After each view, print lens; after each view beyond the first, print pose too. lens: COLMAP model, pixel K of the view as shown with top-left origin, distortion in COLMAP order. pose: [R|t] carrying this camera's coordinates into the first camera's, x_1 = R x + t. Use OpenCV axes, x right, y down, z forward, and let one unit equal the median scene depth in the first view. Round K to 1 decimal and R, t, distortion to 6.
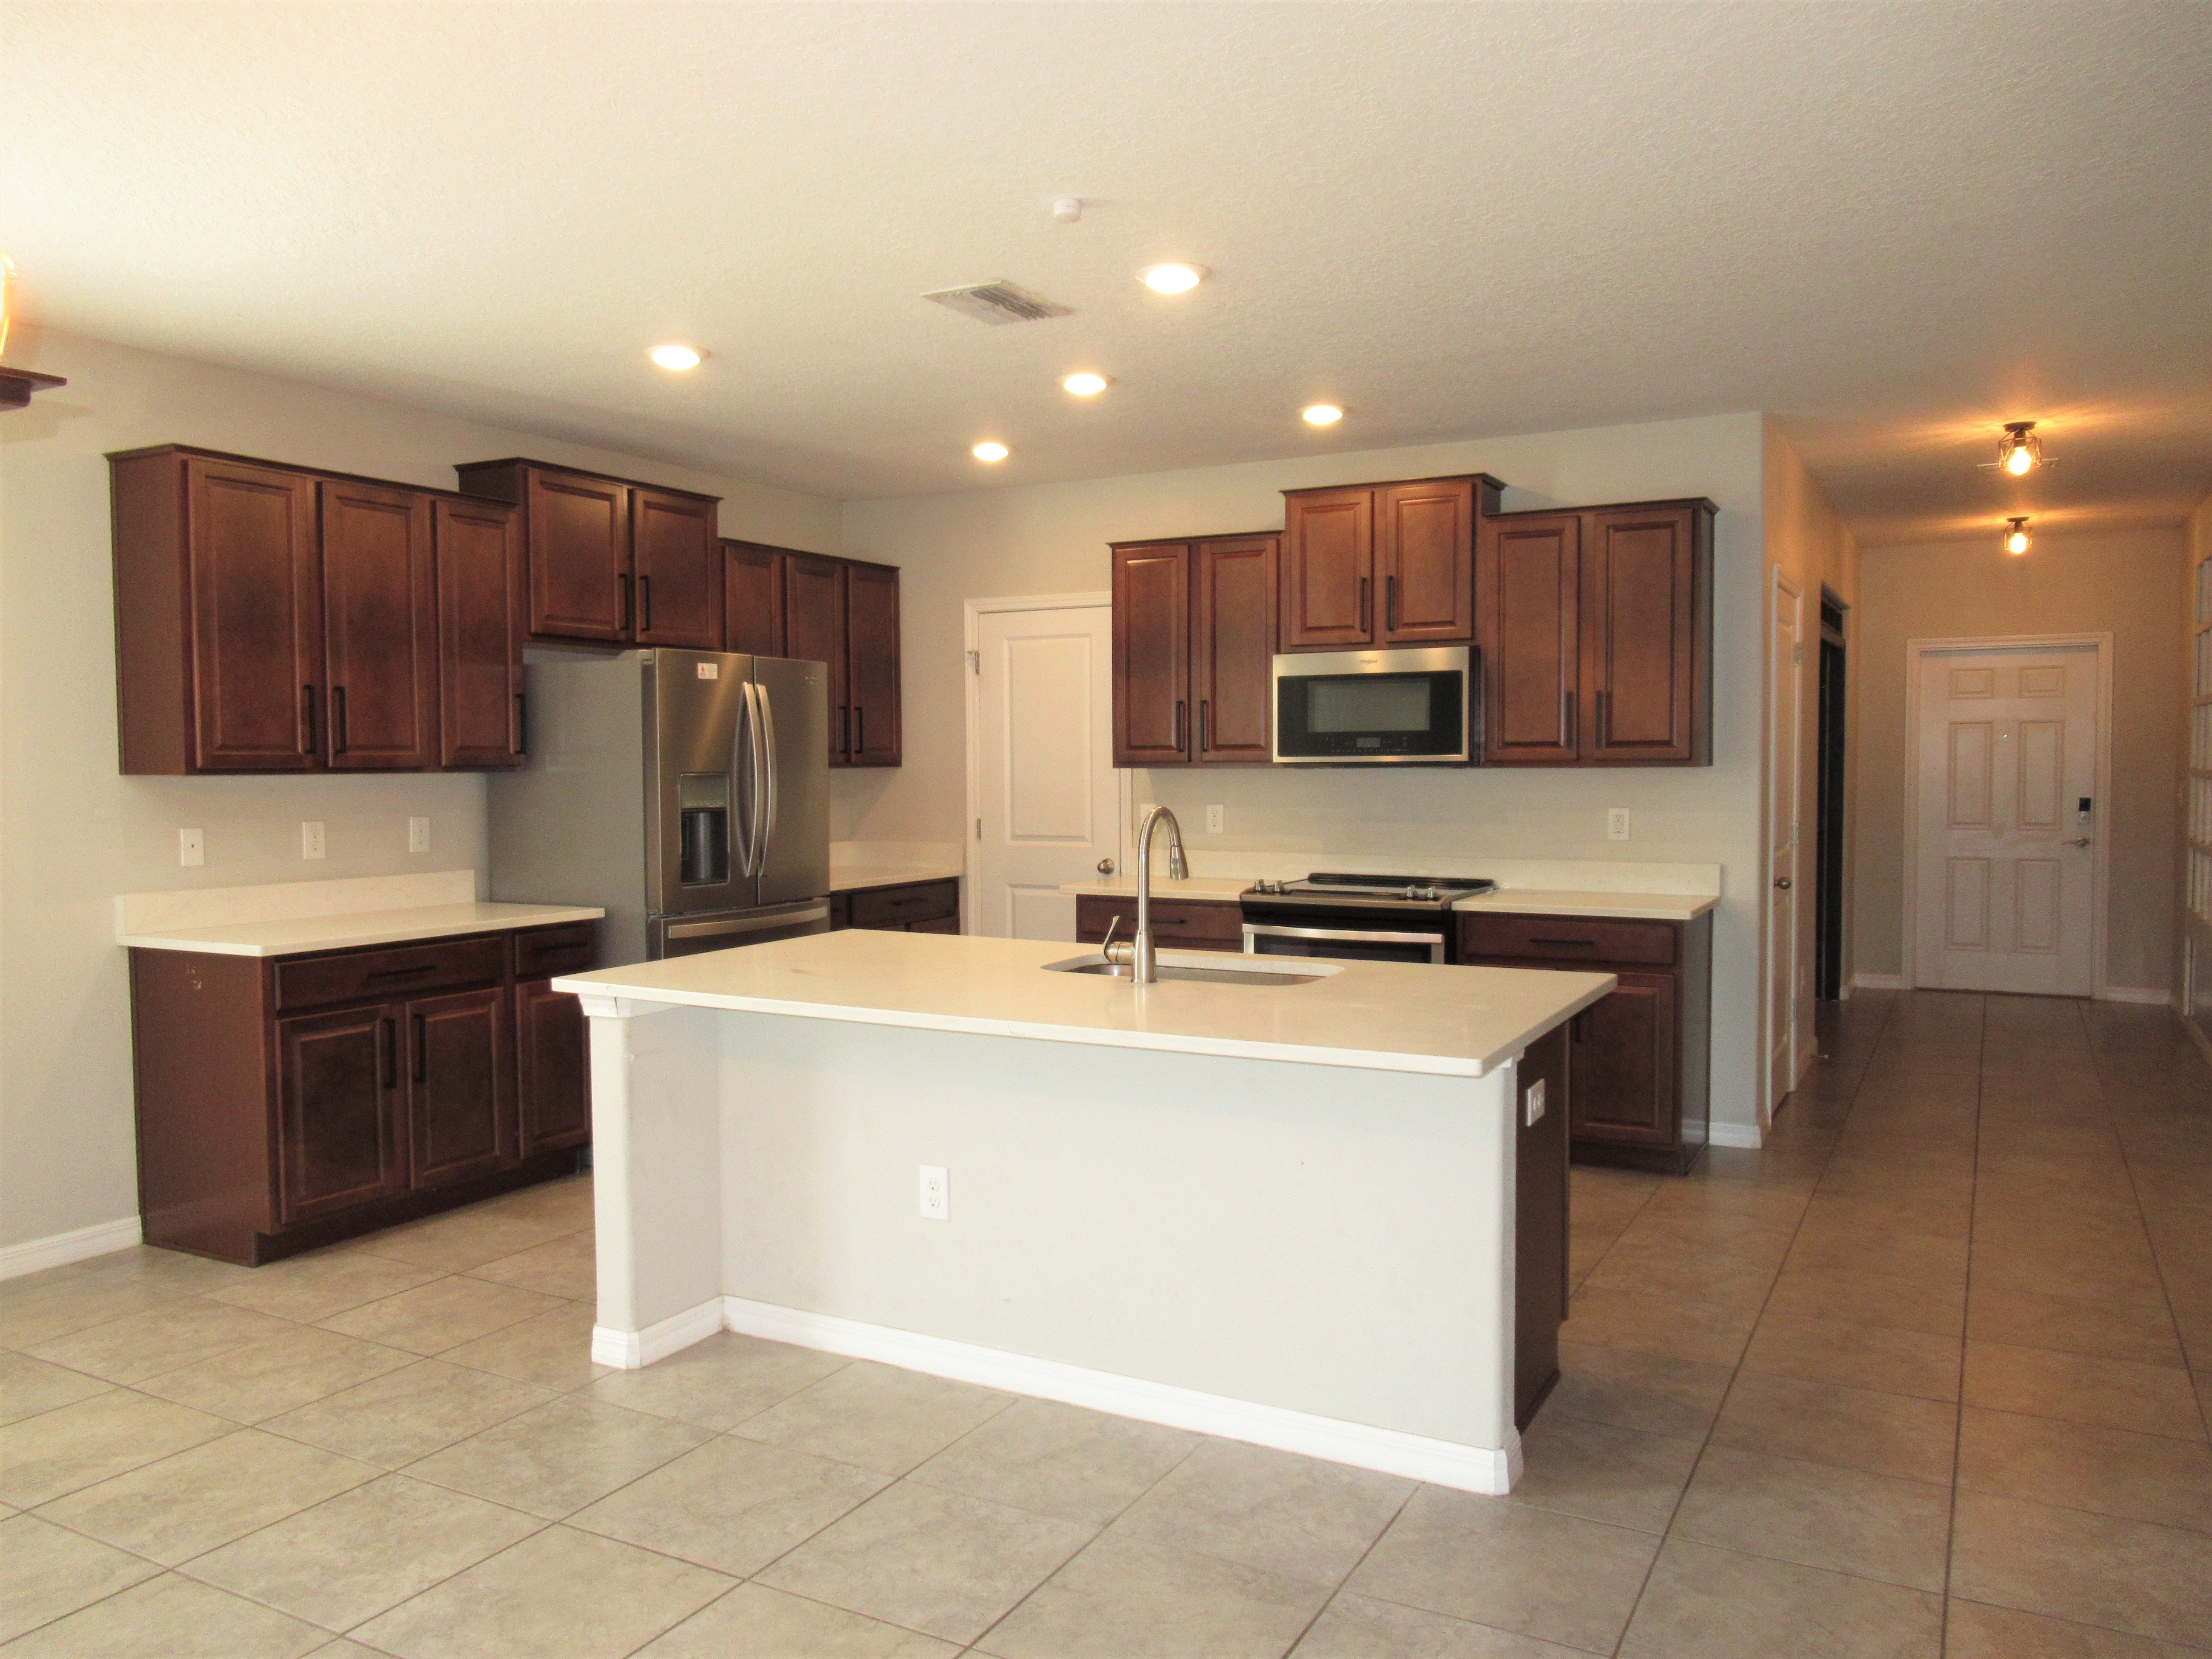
lens RADIAL K [[1628.0, 0, 1106.4], [0, 1628.0, 856.9], [0, 0, 1]] dist [-0.002329, -0.006758]
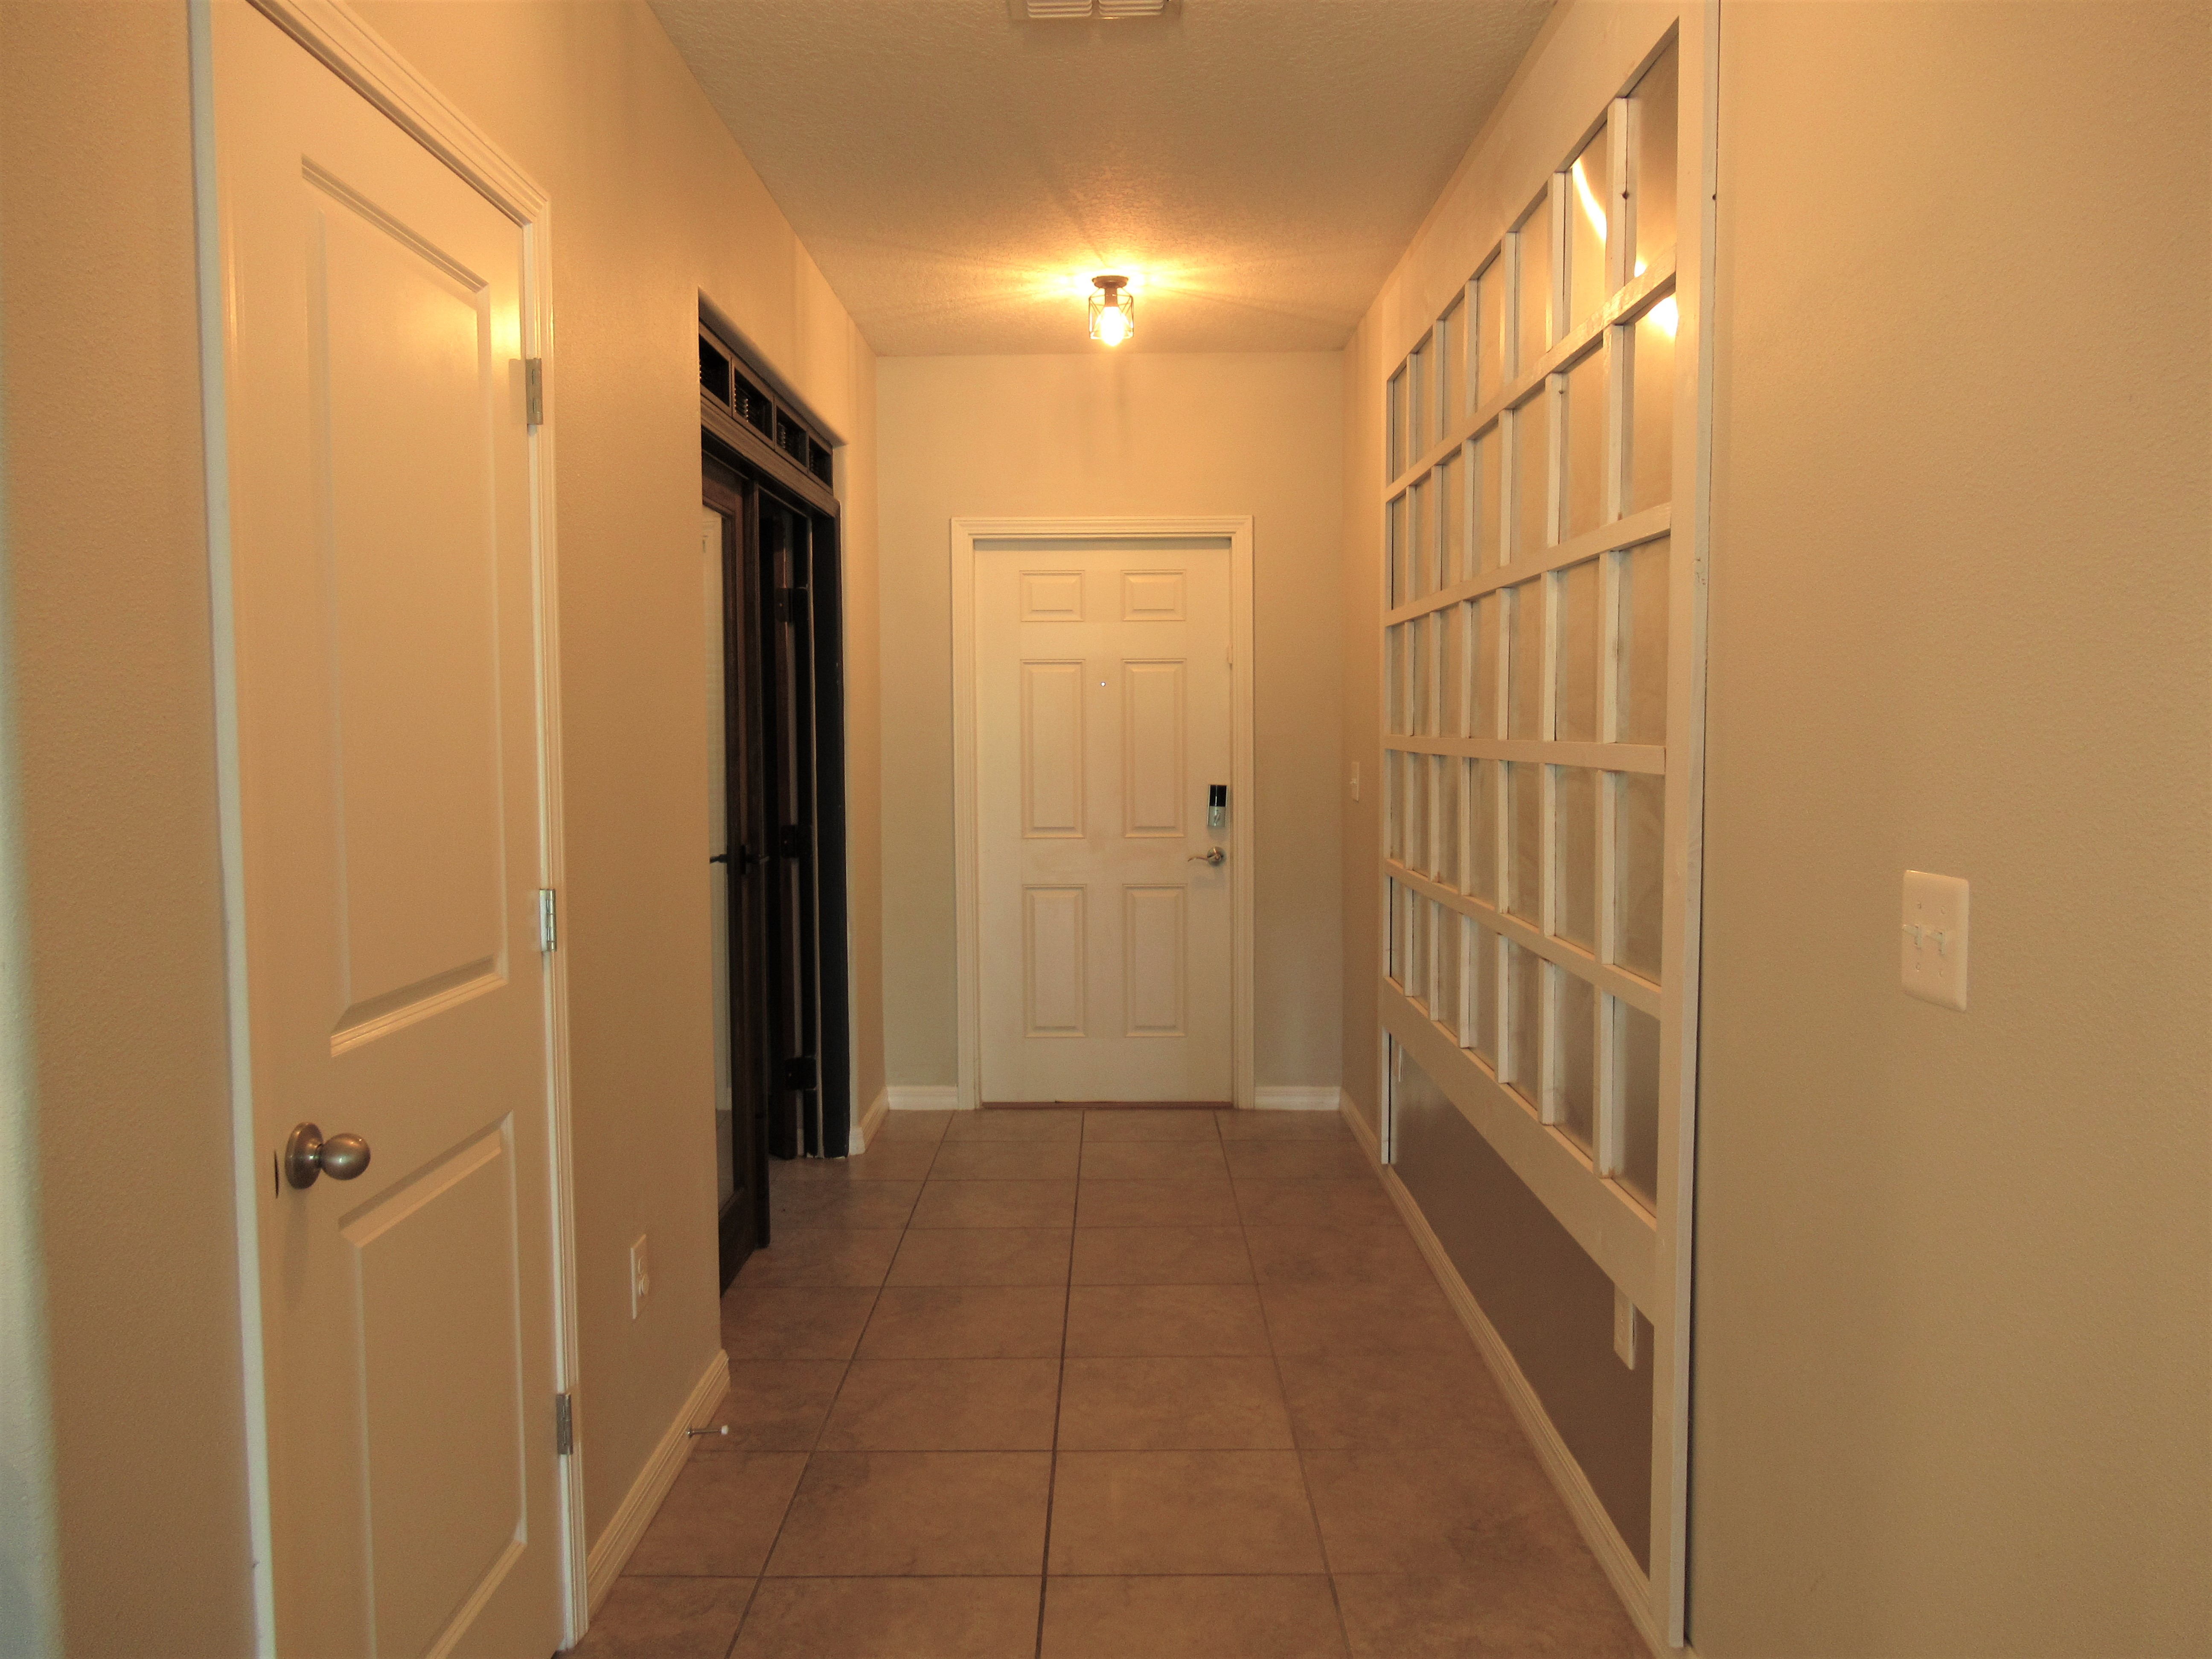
lens RADIAL K [[1628.0, 0, 1106.4], [0, 1628.0, 856.9], [0, 0, 1]] dist [-0.002329, -0.006758]
pose [[0.875284, -0.036691, 0.482216, 0.262210], [0.022862, 0.999142, 0.034525, -0.030930], [-0.483069, -0.019195, 0.875372, 0.471589]]
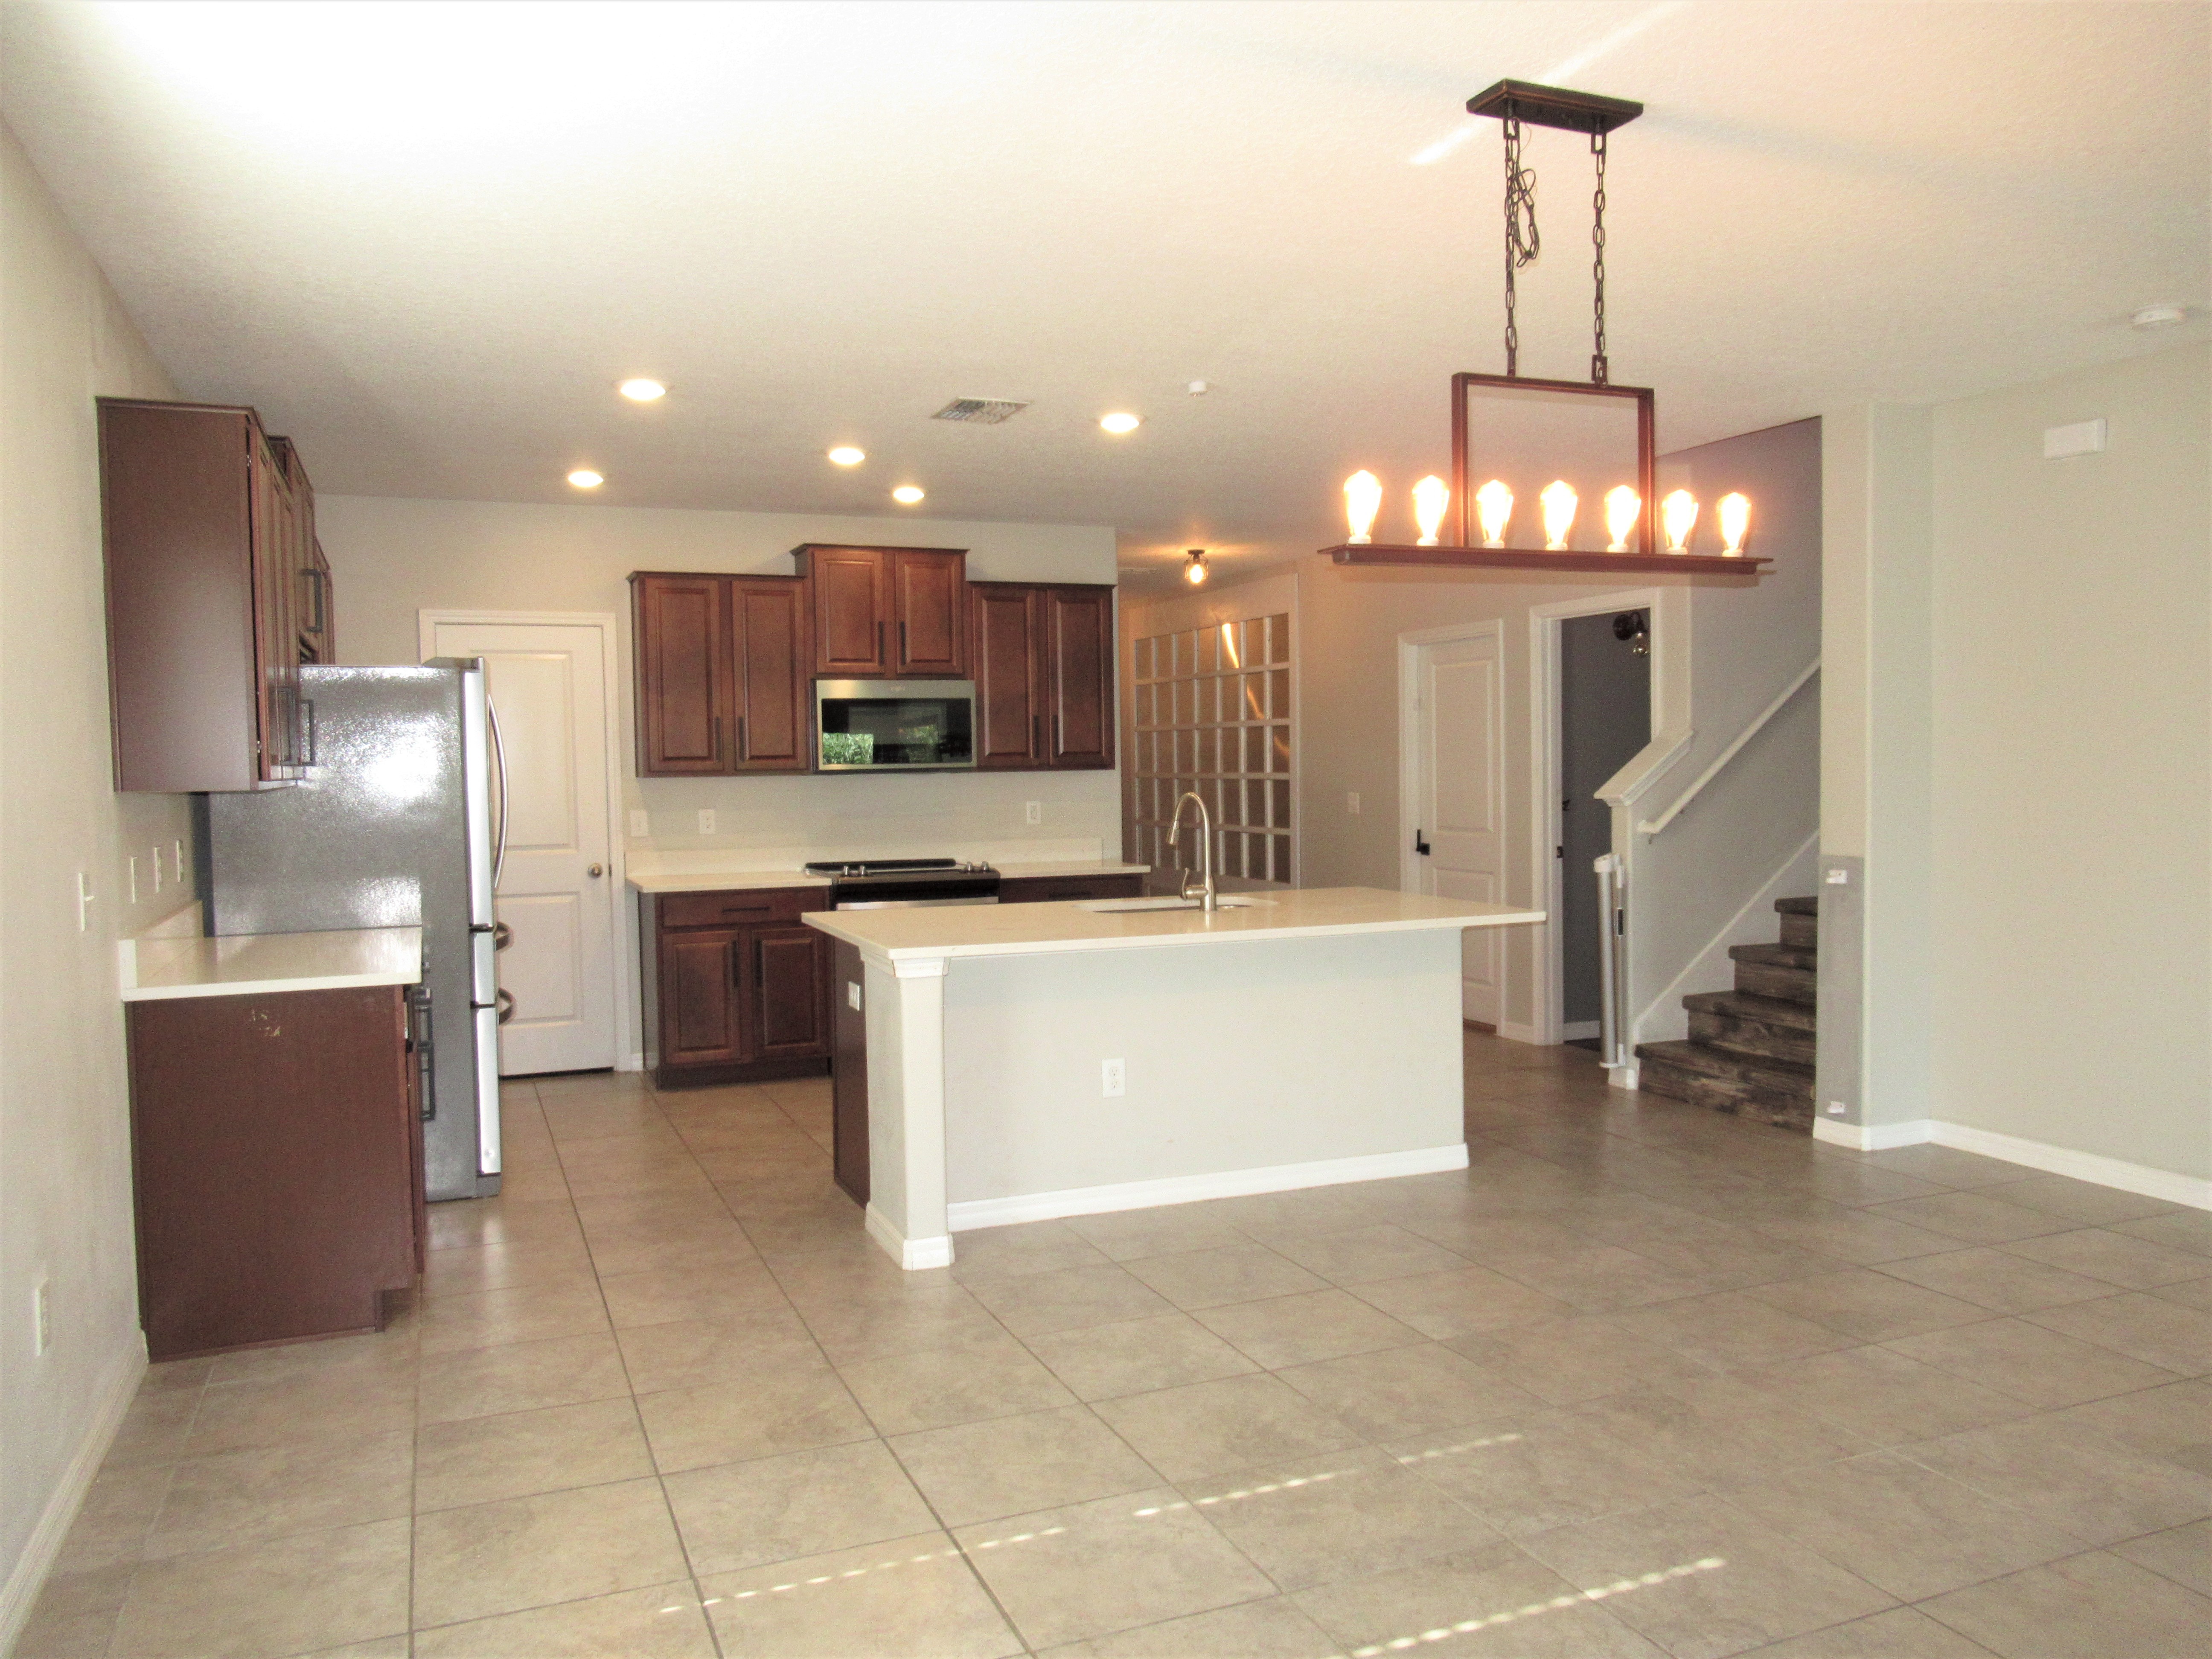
lens RADIAL K [[1628.0, 0, 1106.4], [0, 1628.0, 856.9], [0, 0, 1]] dist [-0.002329, -0.006758]
pose [[0.628824, -0.049398, 0.775977, -1.046375], [0.059470, 0.998112, 0.015347, 0.000296], [-0.775270, 0.036496, 0.630575, 0.124041]]
